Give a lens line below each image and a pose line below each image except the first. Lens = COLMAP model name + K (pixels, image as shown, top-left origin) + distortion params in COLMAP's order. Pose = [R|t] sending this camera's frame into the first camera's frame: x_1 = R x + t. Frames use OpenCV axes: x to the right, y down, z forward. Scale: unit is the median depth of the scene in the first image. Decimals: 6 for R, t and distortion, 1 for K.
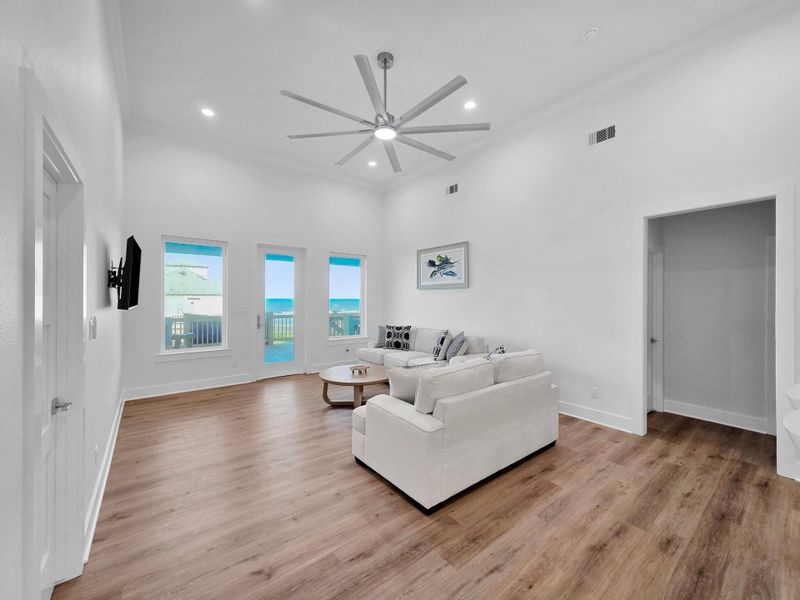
lens RADIAL K [[322.5, 0, 401.7], [0, 322.5, 298.7], [0, 0, 1]] dist [-0.000290, -0.000163]
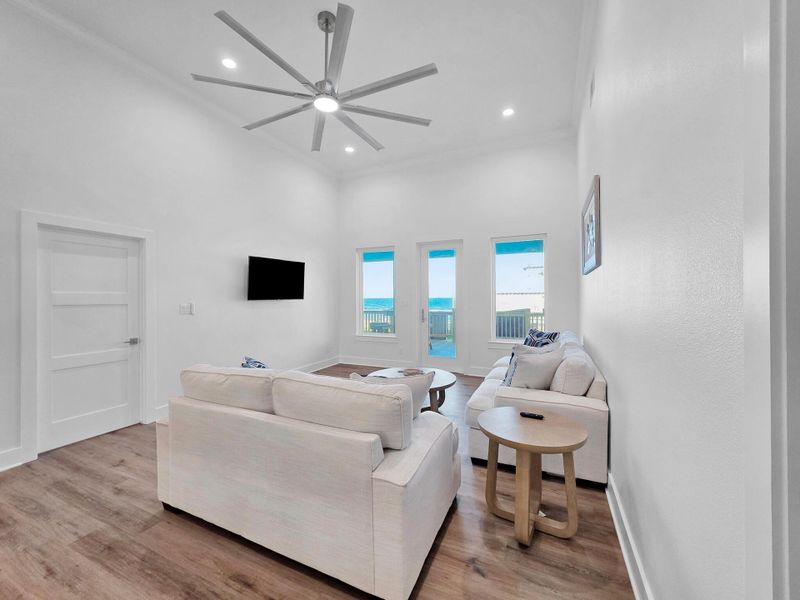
lens RADIAL K [[320.6, 0, 400.0], [0, 320.6, 300.0], [0, 0, 1]] dist [0.012244, 0.000092]
pose [[0.448767, 0.006815, -0.893623, 0.526176], [0.007883, 0.999902, 0.011584, 0.005063], [0.893614, -0.012243, 0.448669, 0.483764]]
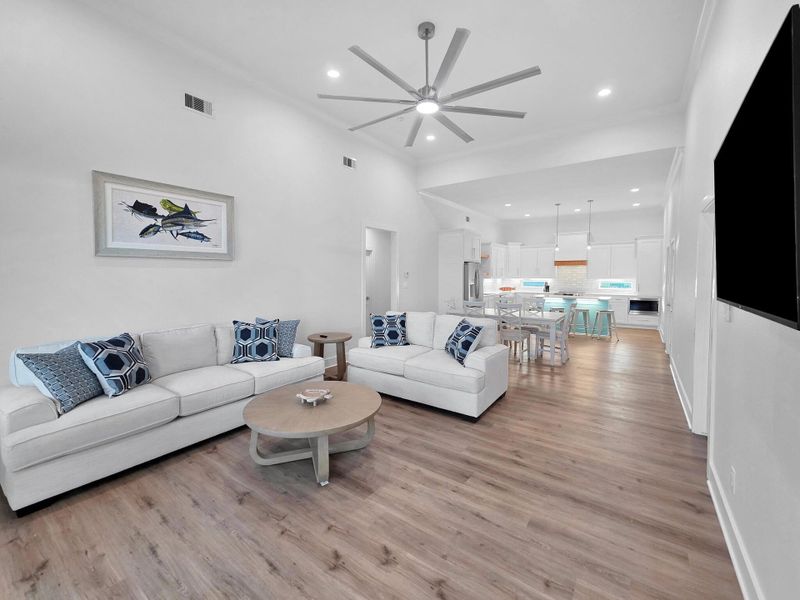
lens RADIAL K [[336.9, 0, 393.9], [0, 336.9, 292.2], [0, 0, 1]] dist [-0.001496, -0.000146]
pose [[-0.273425, -0.052682, 0.960450, -0.625231], [-0.003586, 0.998548, 0.053751, -0.005237], [-0.961887, 0.011252, -0.273217, 0.850589]]
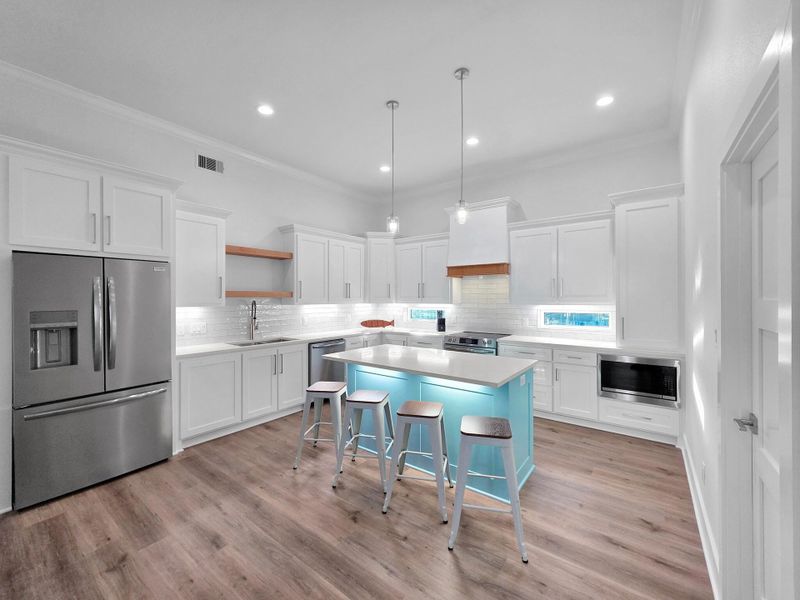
lens RADIAL K [[328.2, 0, 400.5], [0, 328.2, 297.8], [0, 0, 1]] dist [0.000733, 0.000156]
pose [[-0.260901, -0.000809, 0.965365, 0.157559], [-0.001332, 0.999999, 0.000478, 0.000557], [-0.965365, -0.001161, -0.260902, -0.206994]]
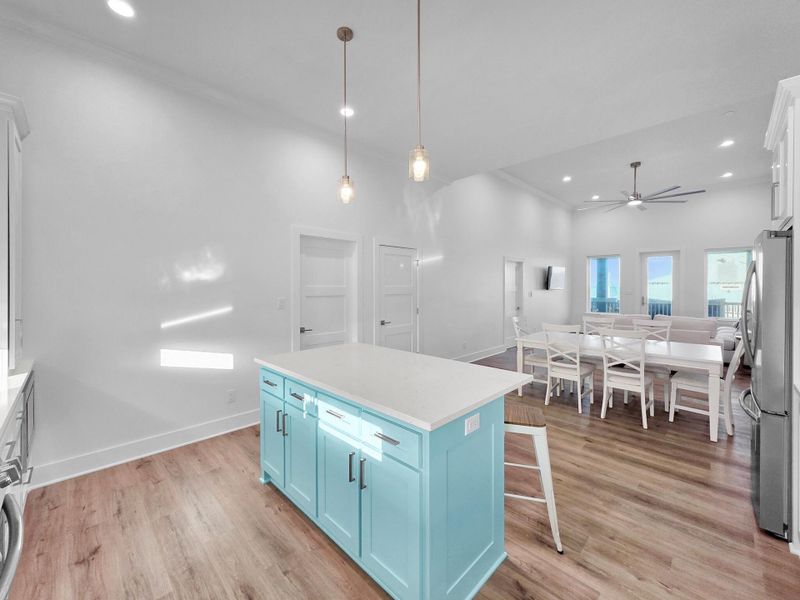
lens RADIAL K [[324.9, 0, 405.3], [0, 324.9, 291.0], [0, 0, 1]] dist [-0.001363, -0.000148]
pose [[0.136182, 0.005594, -0.990668, 1.060434], [0.005243, 0.999966, 0.006367, 0.006203], [0.990670, -0.006061, 0.136148, -0.405770]]
